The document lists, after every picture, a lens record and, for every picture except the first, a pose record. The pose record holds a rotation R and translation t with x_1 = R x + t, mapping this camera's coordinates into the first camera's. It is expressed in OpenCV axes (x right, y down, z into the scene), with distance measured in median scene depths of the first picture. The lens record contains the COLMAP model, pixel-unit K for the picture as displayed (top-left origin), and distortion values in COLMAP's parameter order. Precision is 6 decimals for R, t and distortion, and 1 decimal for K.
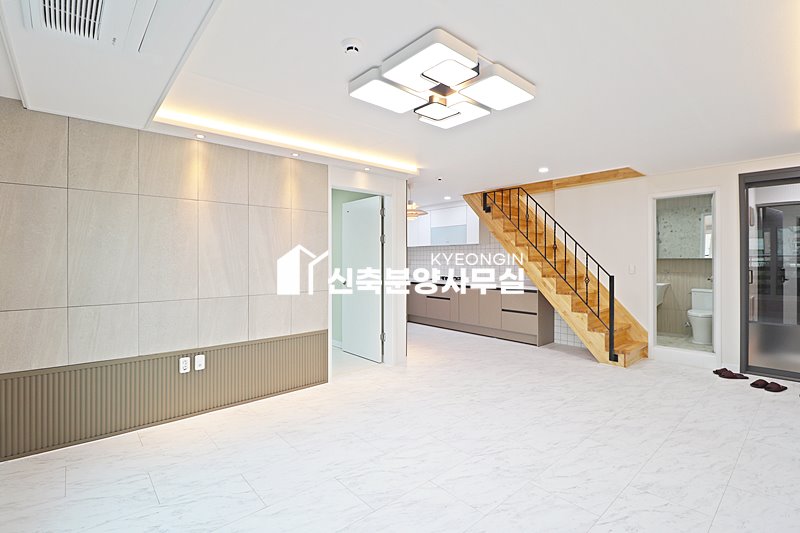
lens RADIAL K [[370.8, 0, 401.3], [0, 370.8, 260.6], [0, 0, 1]] dist [-0.000545, -0.014897]
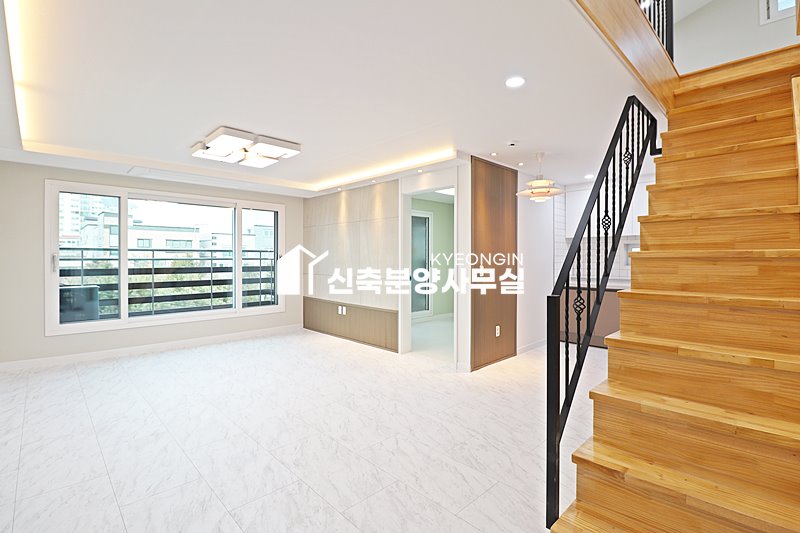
lens RADIAL K [[372.8, 0, 401.9], [0, 372.8, 258.6], [0, 0, 1]] dist [-0.000167, -0.013502]
pose [[0.050627, 0.005840, -0.998701, 1.199026], [-0.002676, 0.999980, 0.005712, 0.003414], [0.998714, 0.002383, 0.050642, 1.079140]]
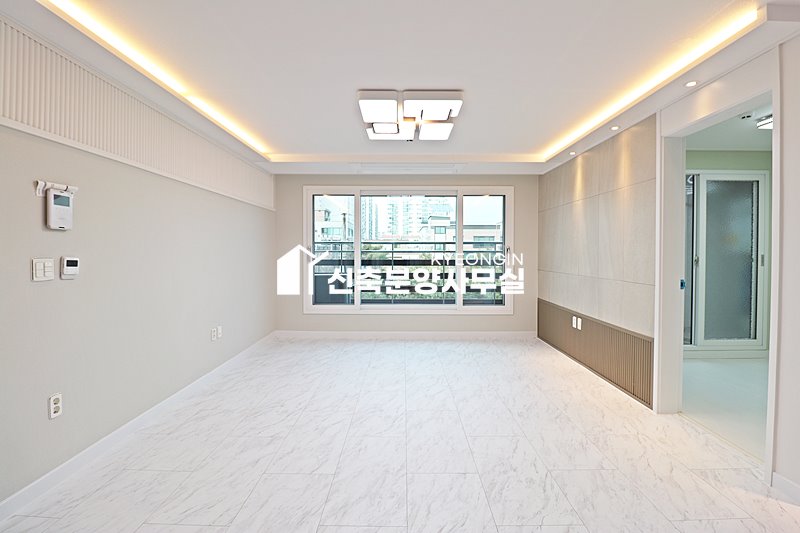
lens RADIAL K [[367.5, 0, 402.1], [0, 367.5, 256.8], [0, 0, 1]] dist [-0.001691, -0.012298]
pose [[-0.664571, 0.011717, -0.747133, 0.762683], [-0.001111, 0.999860, 0.016668, 0.014729], [0.747224, 0.011907, -0.664466, 1.259910]]
